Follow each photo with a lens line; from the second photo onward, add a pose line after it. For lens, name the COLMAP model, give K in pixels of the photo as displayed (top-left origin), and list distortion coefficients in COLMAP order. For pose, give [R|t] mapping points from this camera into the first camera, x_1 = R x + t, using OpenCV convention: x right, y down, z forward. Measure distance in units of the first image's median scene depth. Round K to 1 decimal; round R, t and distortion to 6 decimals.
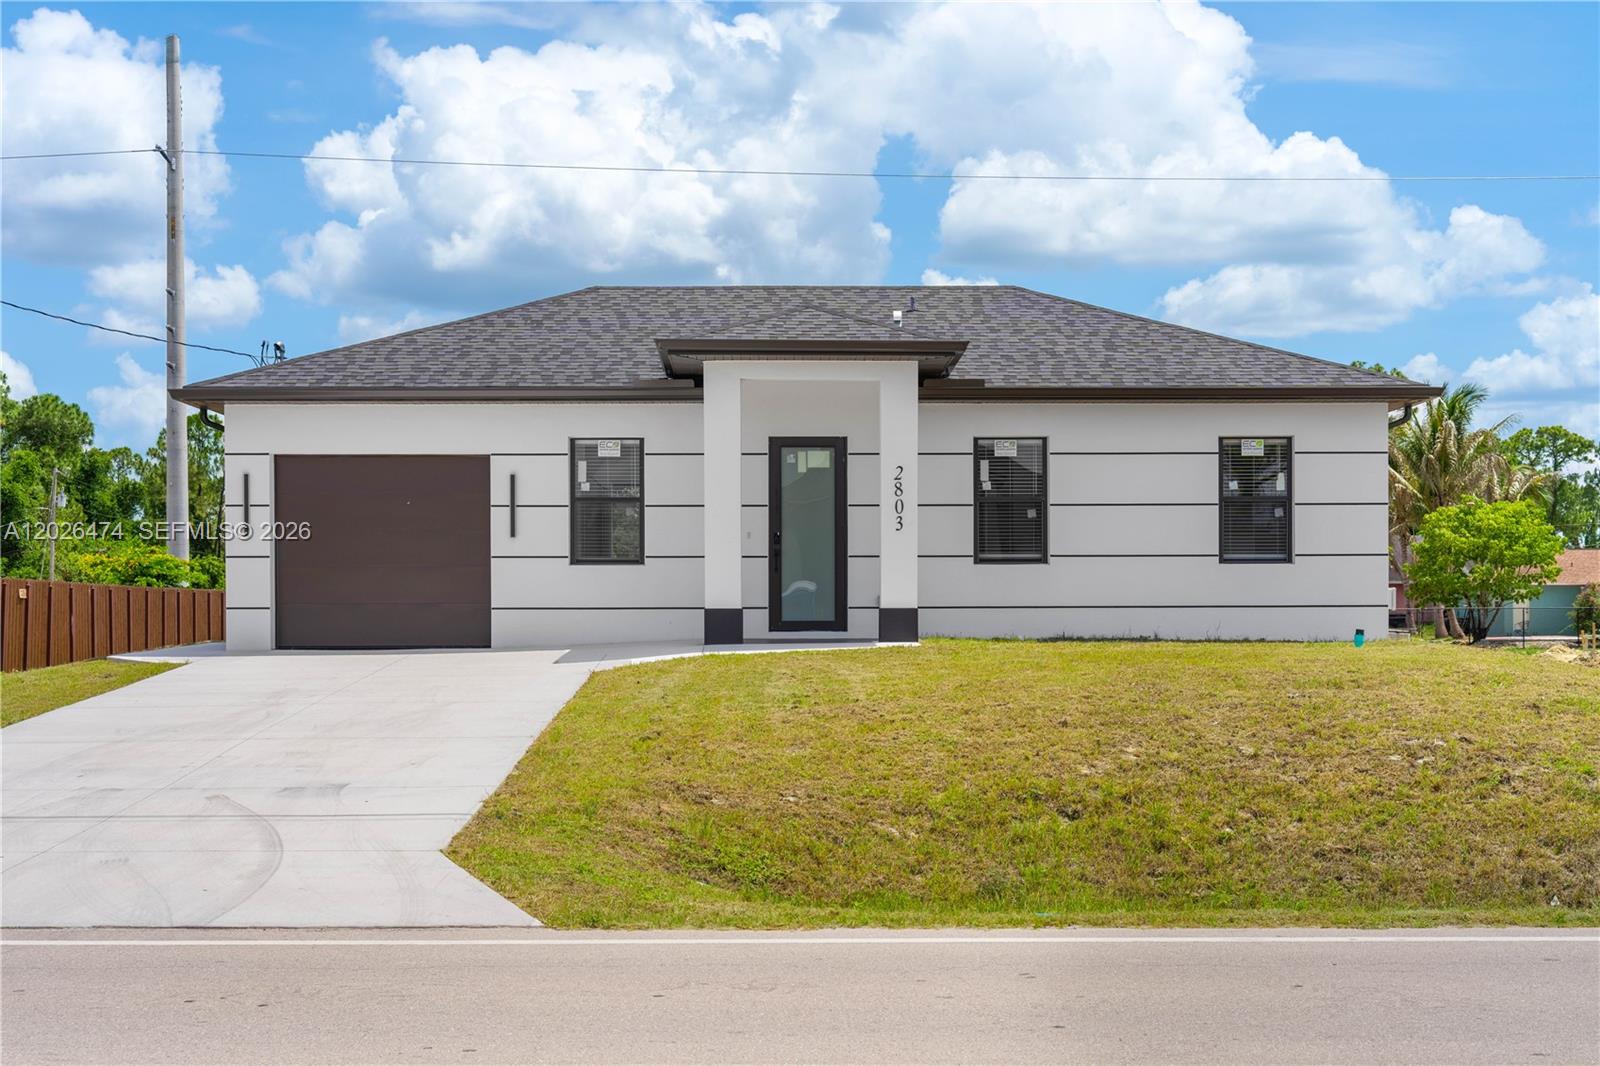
lens RADIAL K [[2179.0, 0, 800.4], [0, 2179.0, 543.1], [0, 0, 1]] dist [0.009328, 0.000000]
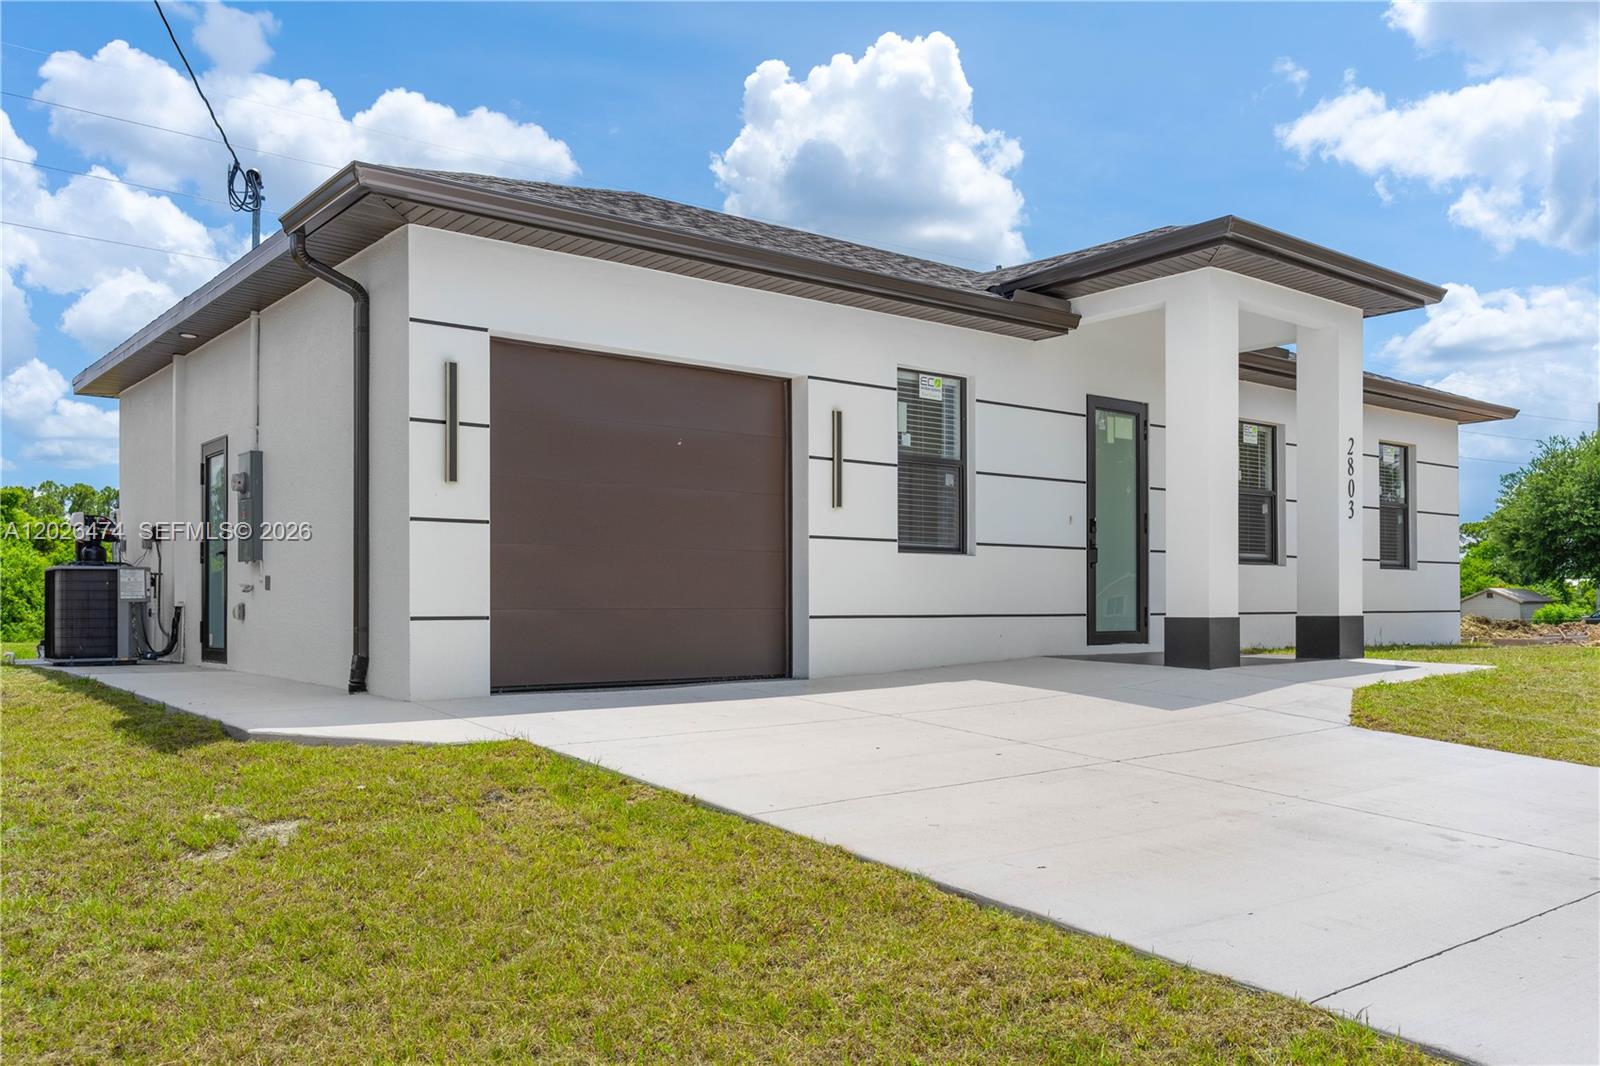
lens RADIAL K [[1324.7, 0, 792.1], [0, 1324.7, 543.5], [0, 0, 1]] dist [-0.005344, -0.002782]
pose [[0.784673, 0.031682, 0.619100, -0.385630], [-0.022088, 0.999488, -0.023152, 0.017525], [-0.619517, 0.004492, 0.784971, 0.696364]]
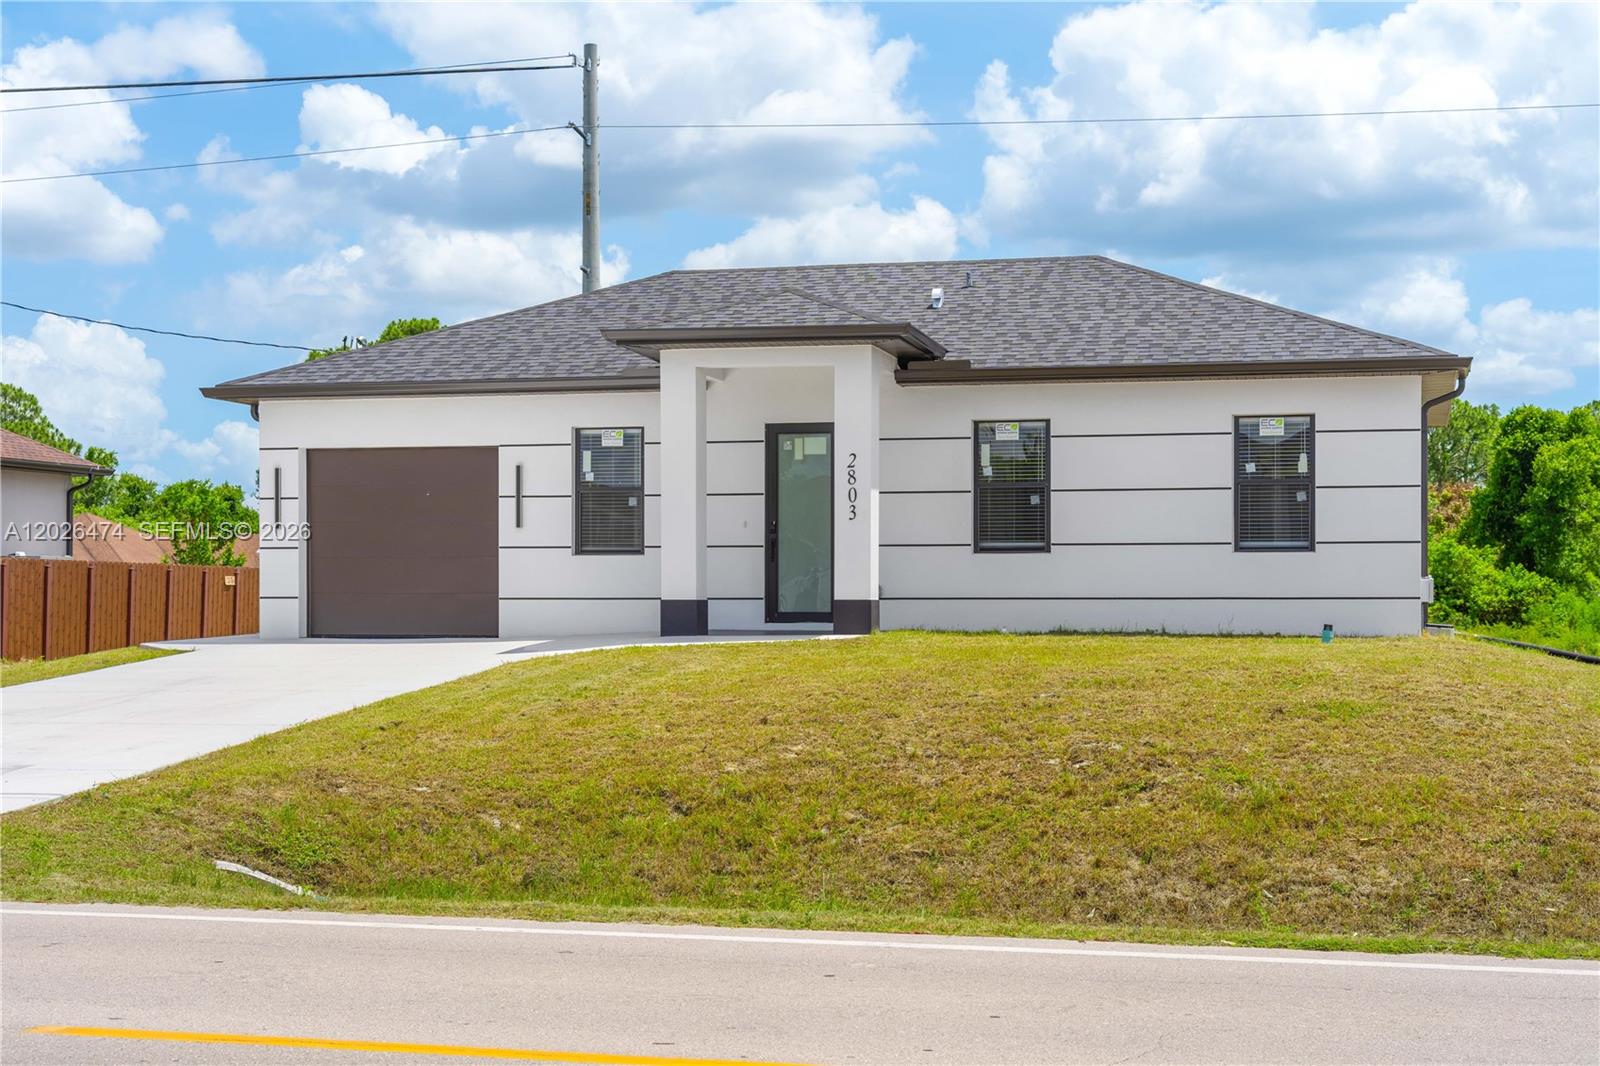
lens RADIAL K [[2360.1, 0, 803.8], [0, 2360.1, 523.8], [0, 0, 1]] dist [0.043711, 0.000000]
pose [[0.966877, -0.005594, -0.255180, 0.272722], [0.006107, 0.999981, 0.001216, -0.005021], [0.255168, -0.002734, 0.966893, -0.020398]]
